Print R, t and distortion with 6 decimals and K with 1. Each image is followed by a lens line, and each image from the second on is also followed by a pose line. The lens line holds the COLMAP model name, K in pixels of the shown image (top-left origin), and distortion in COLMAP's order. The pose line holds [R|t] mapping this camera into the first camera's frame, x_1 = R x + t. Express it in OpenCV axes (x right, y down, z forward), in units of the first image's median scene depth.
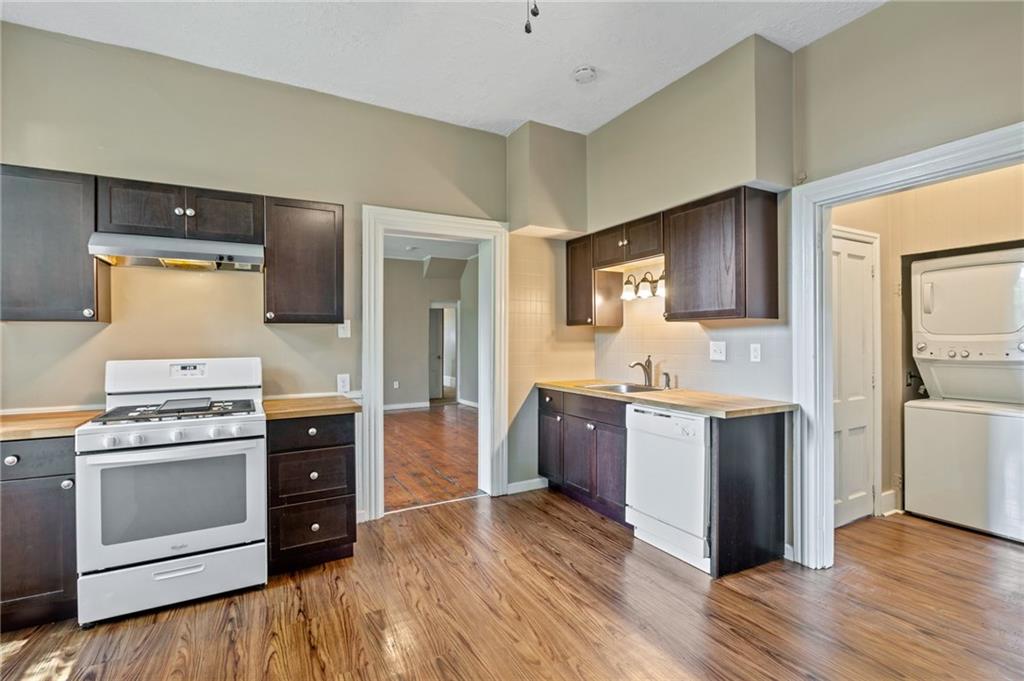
lens RADIAL K [[468.5, 0, 514.3], [0, 468.5, 341.6], [0, 0, 1]] dist [-0.010351, -0.000837]
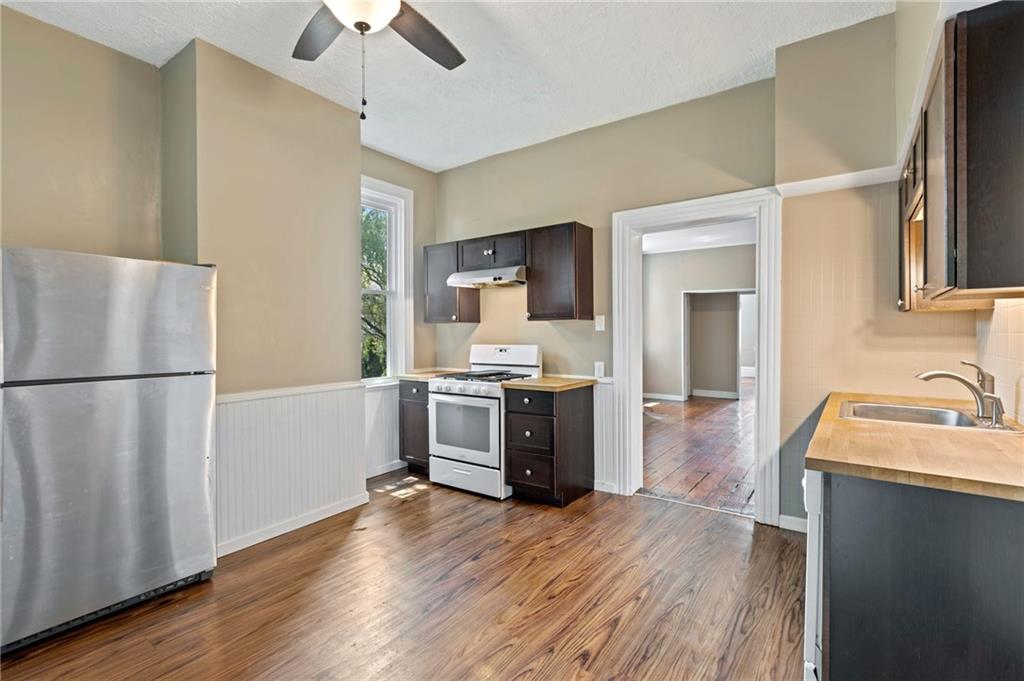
lens RADIAL K [[451.9, 0, 506.8], [0, 451.9, 338.6], [0, 0, 1]] dist [-0.011040, 0.000363]
pose [[0.435712, 0.013287, -0.899988, 0.720225], [-0.003002, 0.999907, 0.013309, -0.003894], [0.900081, -0.003097, 0.435711, 0.386192]]
